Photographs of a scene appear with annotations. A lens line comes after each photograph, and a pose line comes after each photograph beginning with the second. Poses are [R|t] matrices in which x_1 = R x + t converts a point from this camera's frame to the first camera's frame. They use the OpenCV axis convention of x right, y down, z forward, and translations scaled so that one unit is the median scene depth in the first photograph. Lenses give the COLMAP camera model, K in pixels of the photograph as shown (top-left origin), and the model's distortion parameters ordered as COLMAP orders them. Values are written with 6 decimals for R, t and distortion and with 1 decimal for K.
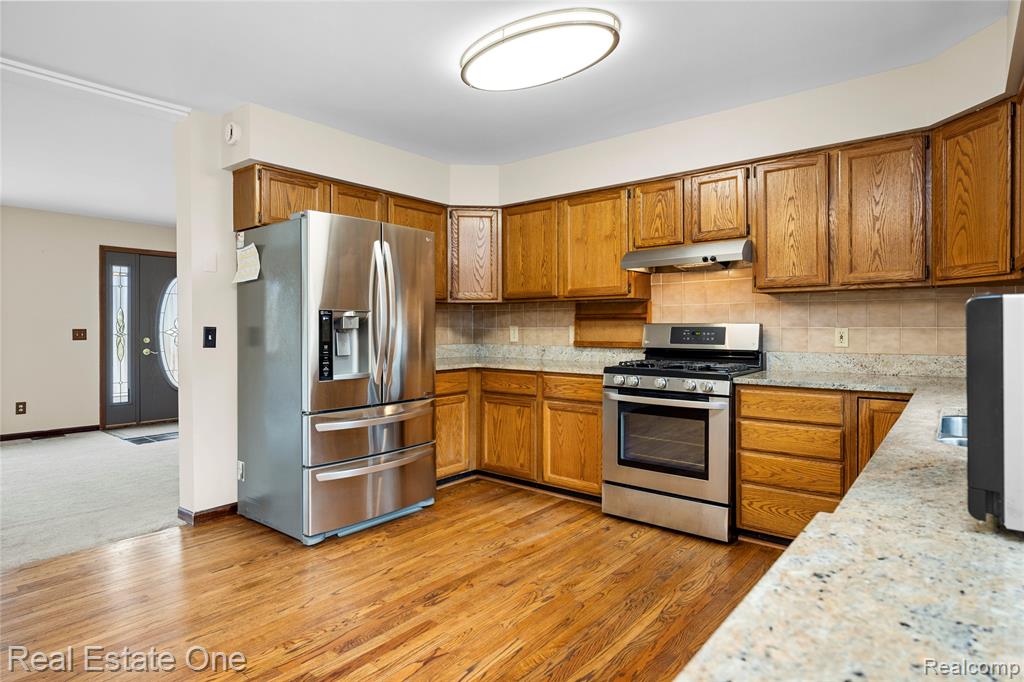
lens RADIAL K [[559.2, 0, 512.1], [0, 559.2, 330.9], [0, 0, 1]] dist [0.001508, -0.002371]
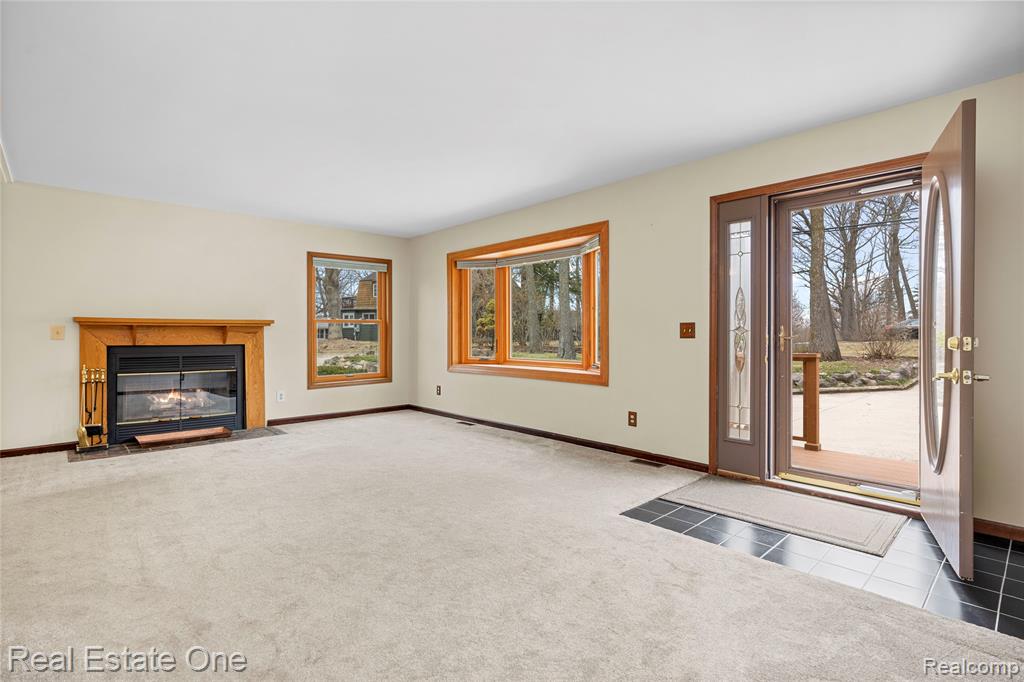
lens RADIAL K [[493.2, 0, 512.5], [0, 493.2, 329.1], [0, 0, 1]] dist [-0.005767, -0.001008]
pose [[-0.141460, -0.008608, -0.989907, -0.211538], [-0.002285, 0.999962, -0.008369, 0.018922], [0.989941, 0.001078, -0.141474, 1.507764]]
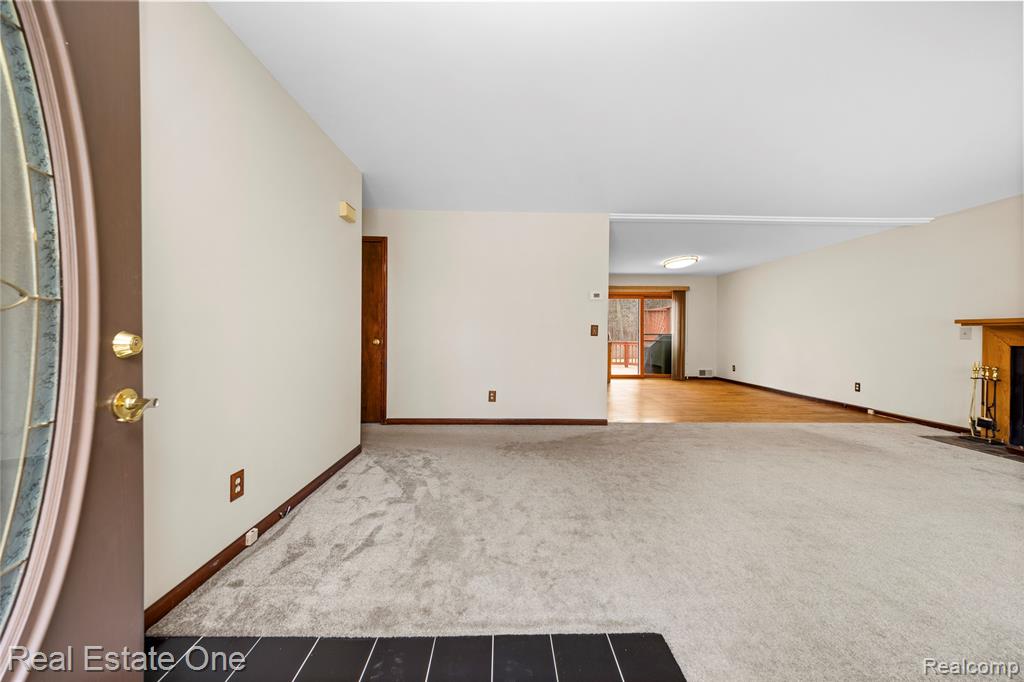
lens RADIAL K [[352.0, 0, 512.7], [0, 352.0, 337.5], [0, 0, 1]] dist [0.000045, 0.000082]
pose [[-0.649953, -0.010401, 0.759903, -1.213529], [-0.001265, 0.999920, 0.012604, 0.021354], [-0.759973, 0.007231, -0.649914, 1.900443]]
